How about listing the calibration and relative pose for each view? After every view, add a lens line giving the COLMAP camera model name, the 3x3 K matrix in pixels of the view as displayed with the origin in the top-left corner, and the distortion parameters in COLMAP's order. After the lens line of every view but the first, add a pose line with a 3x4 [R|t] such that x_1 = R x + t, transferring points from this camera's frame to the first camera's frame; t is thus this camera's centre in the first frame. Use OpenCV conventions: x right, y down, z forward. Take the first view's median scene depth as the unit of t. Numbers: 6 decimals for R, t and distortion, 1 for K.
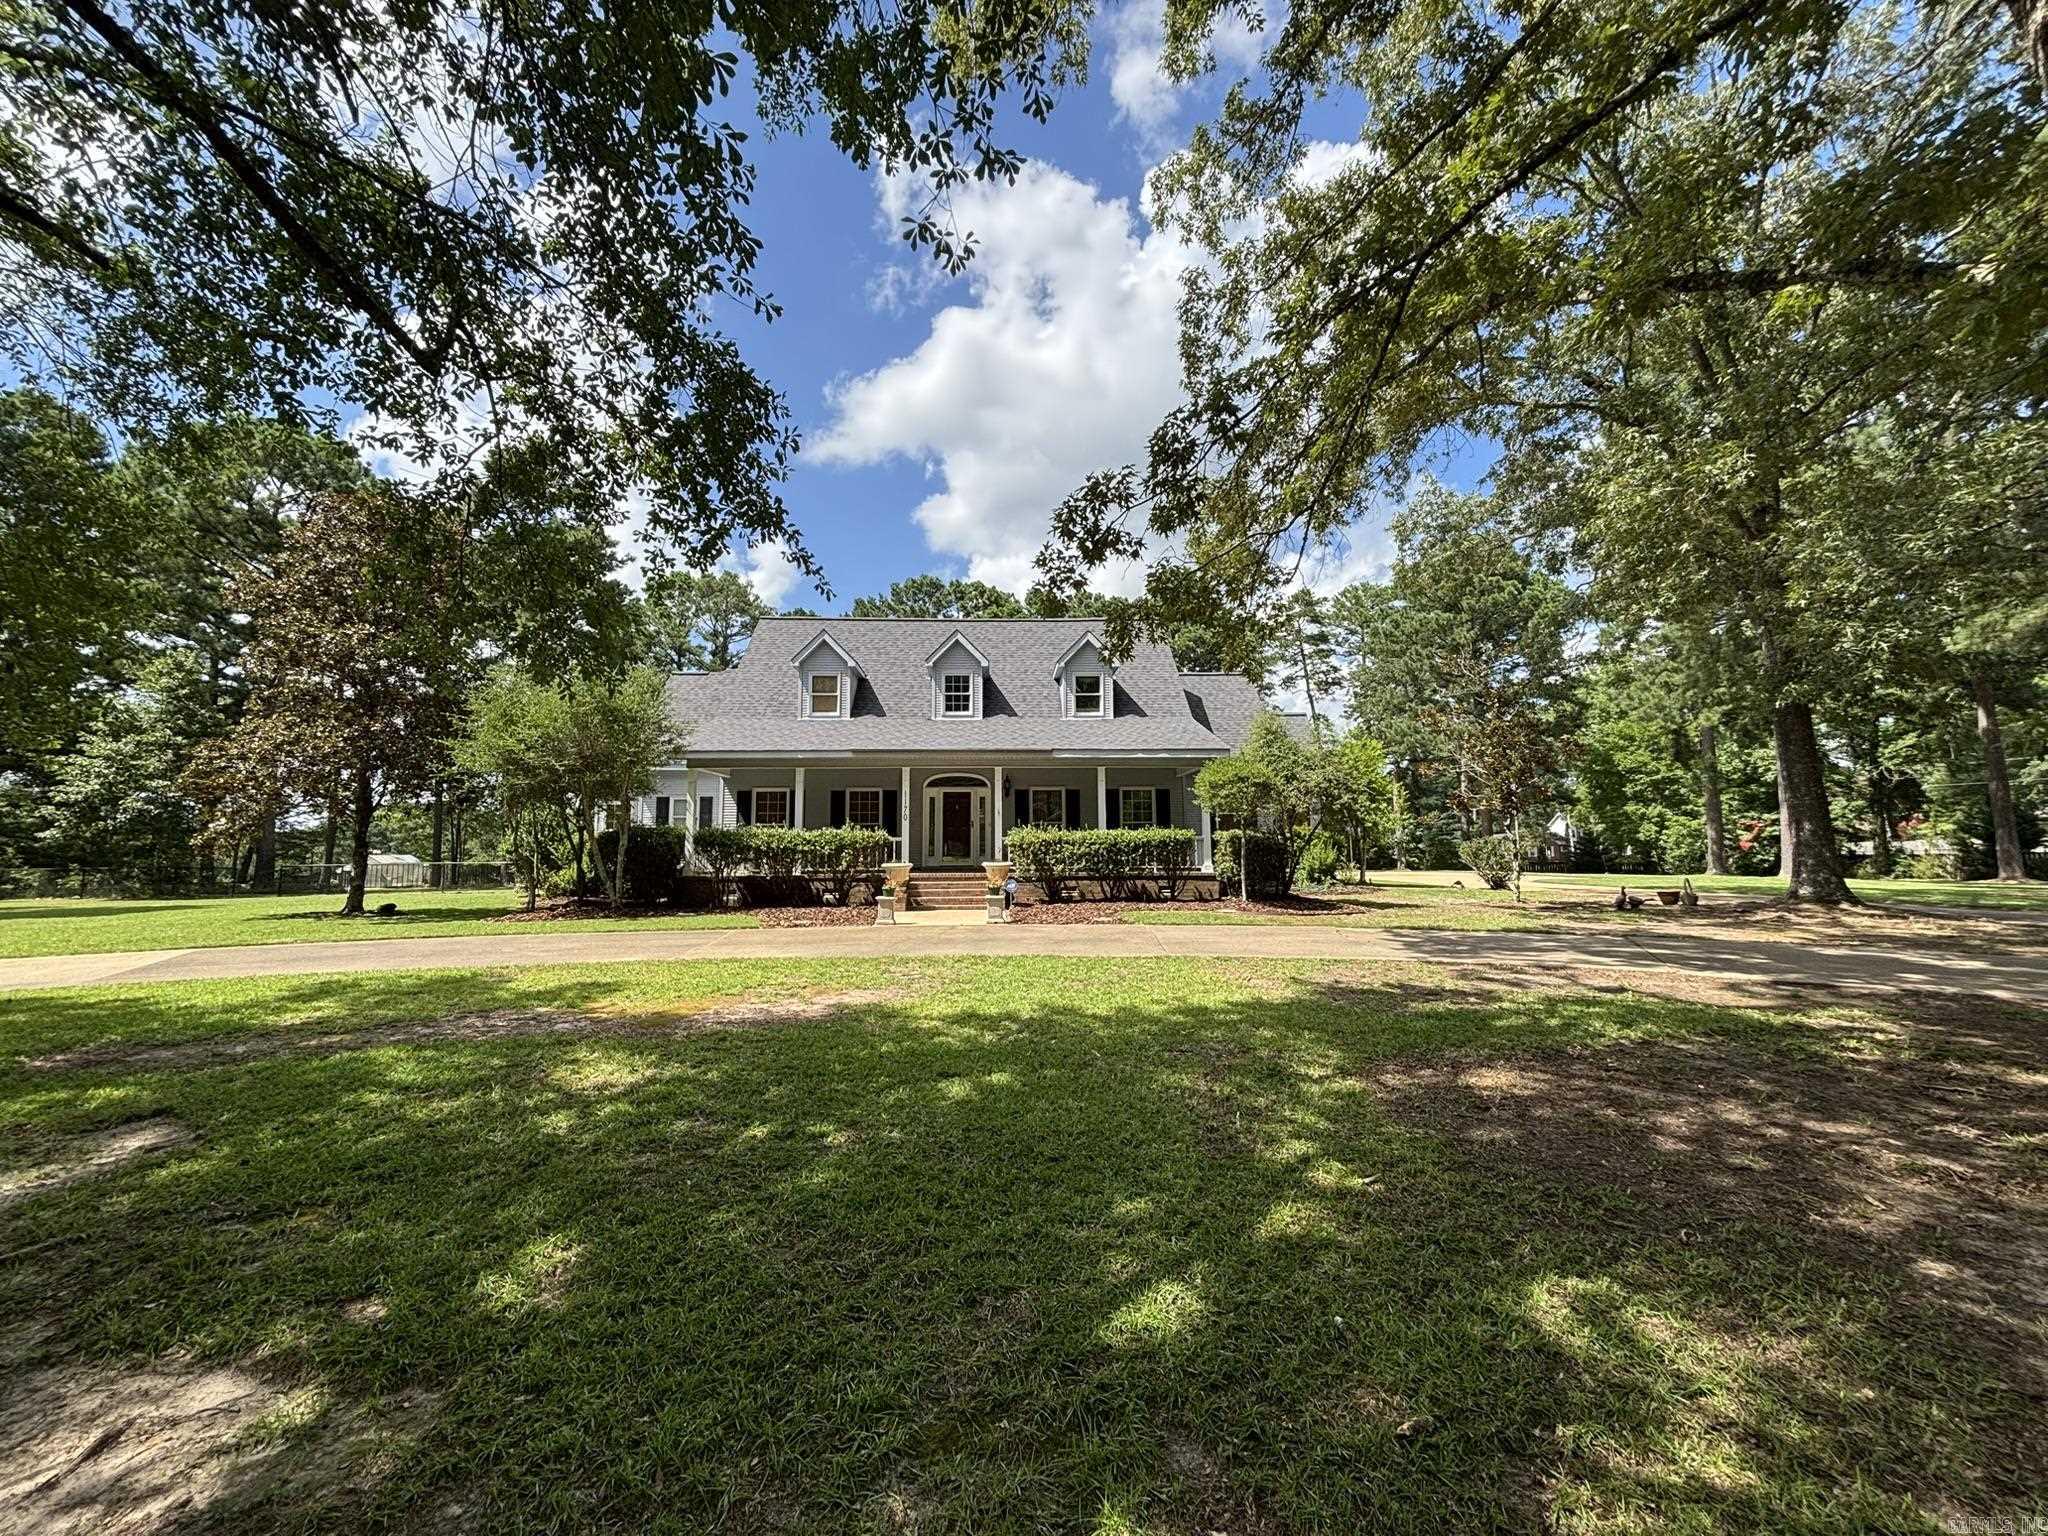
lens RADIAL K [[823.5, 0, 1019.3], [0, 823.5, 769.3], [0, 0, 1]] dist [0.009649, -0.000480]
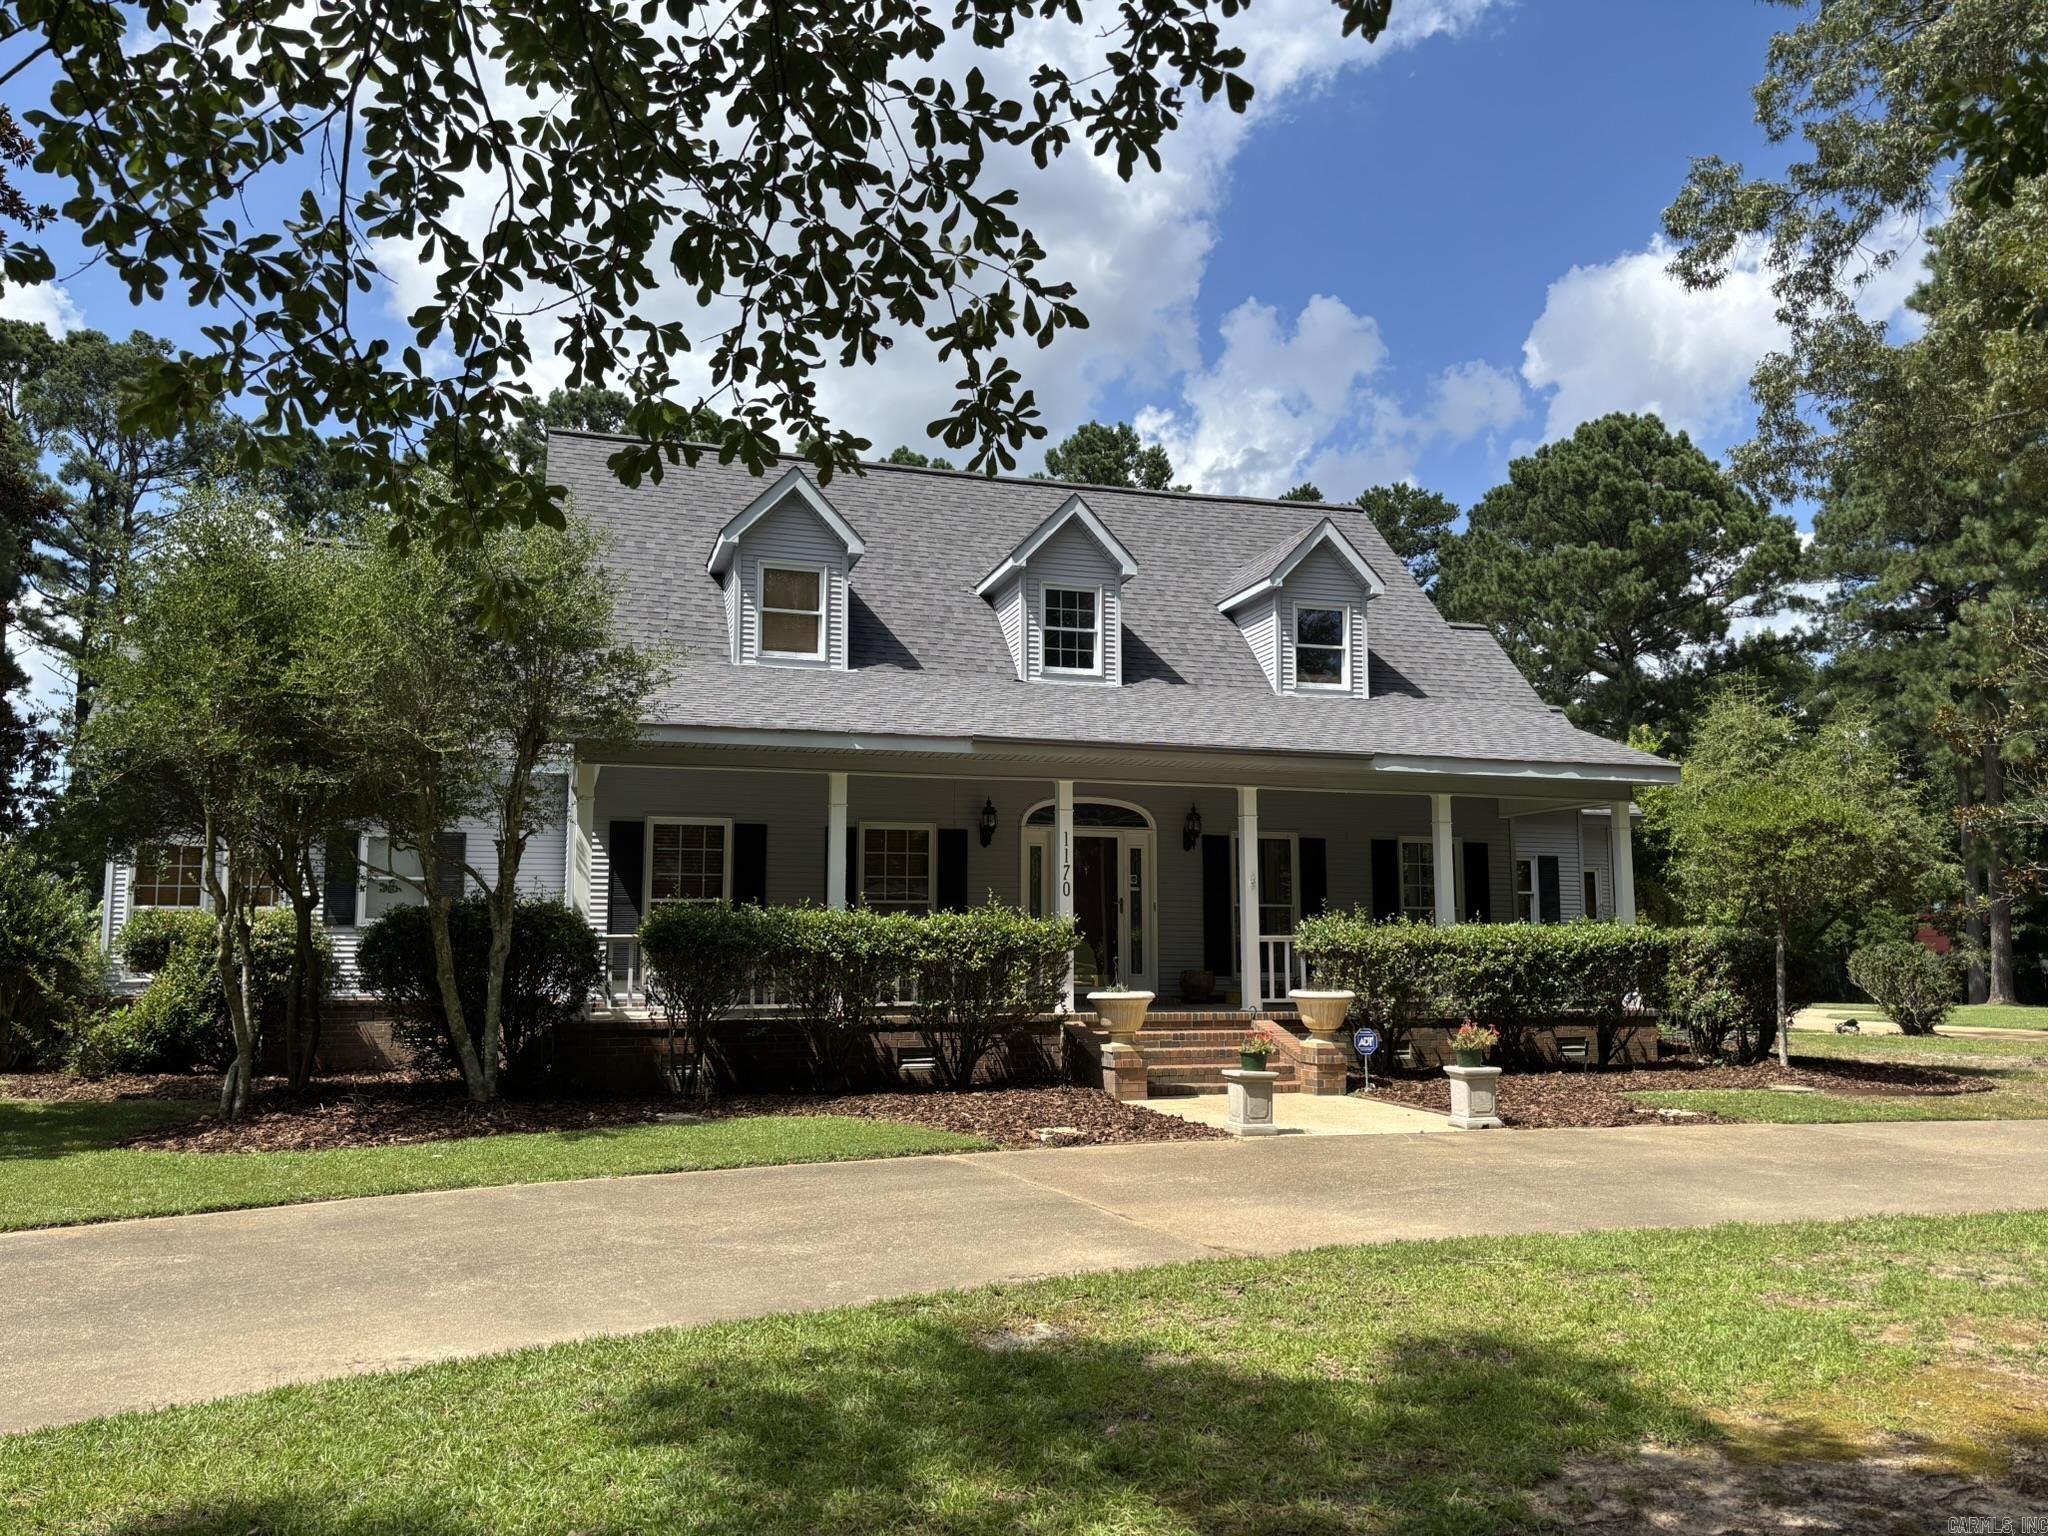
lens RADIAL K [[1548.9, 0, 1045.7], [0, 1548.9, 759.6], [0, 0, 1]] dist [0.057210, -0.062515]
pose [[0.961512, 0.040495, 0.271764, -0.328051], [-0.032660, 0.998912, -0.033295, 0.013280], [-0.272816, 0.023138, 0.961788, 0.147771]]
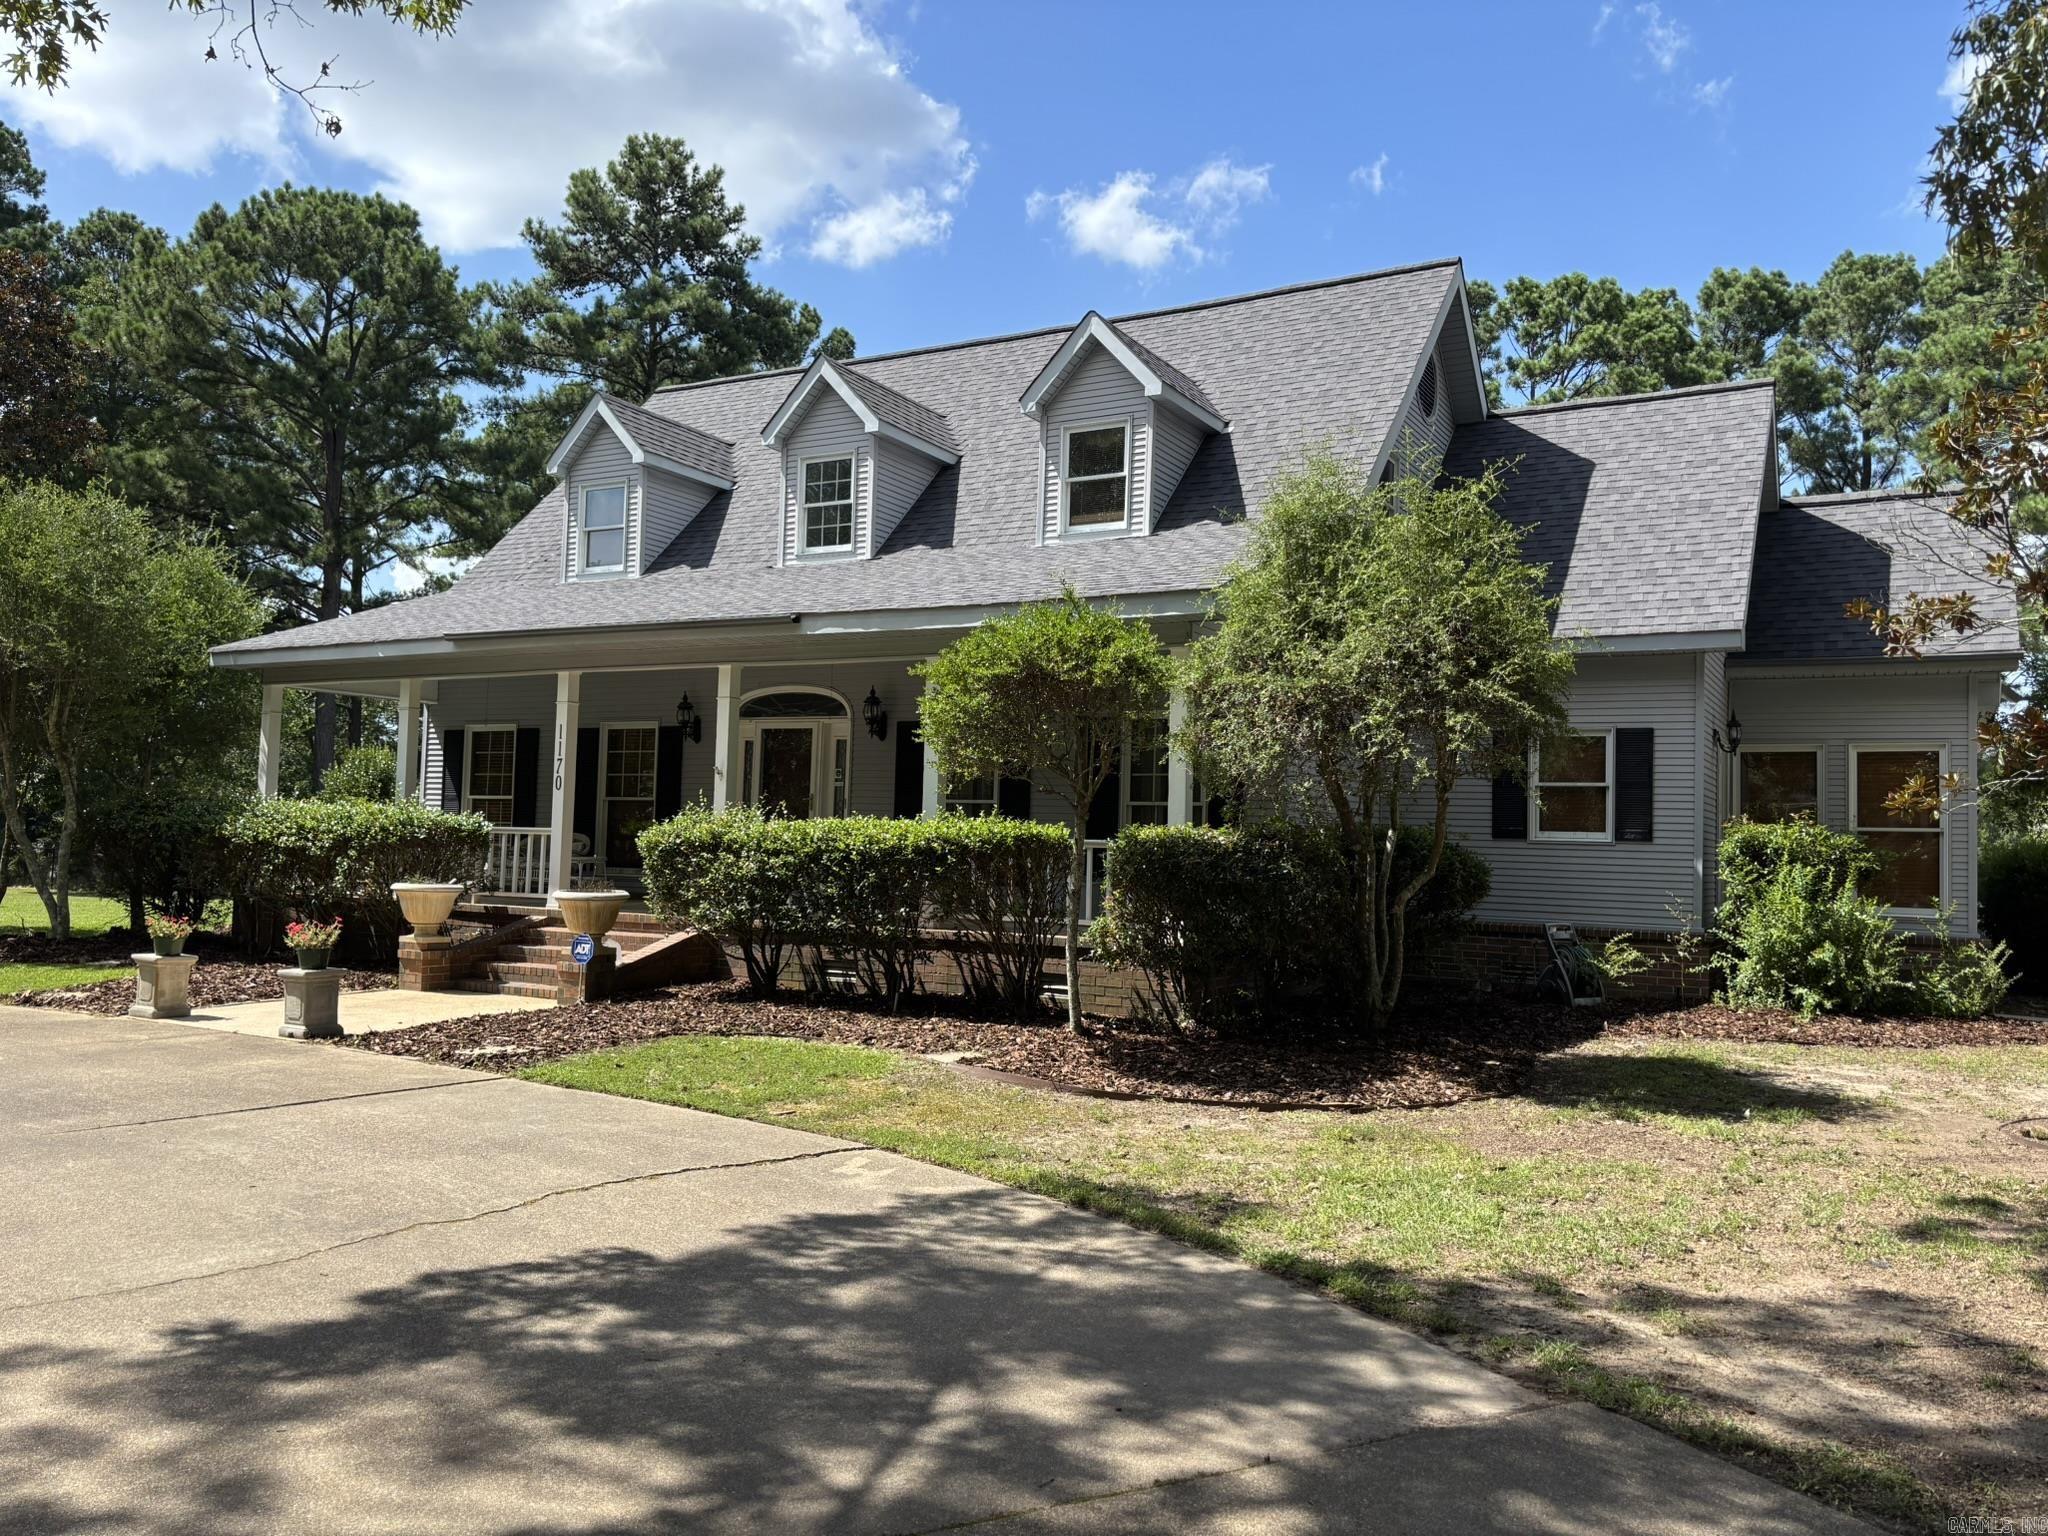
lens RADIAL K [[1558.7, 0, 1022.8], [0, 1558.7, 777.5], [0, 0, 1]] dist [0.011918, 0.010469]
pose [[0.860984, 0.005622, -0.508601, 0.434417], [0.015844, 0.999157, 0.037866, 0.023480], [0.508386, -0.040660, 0.860169, 0.335816]]
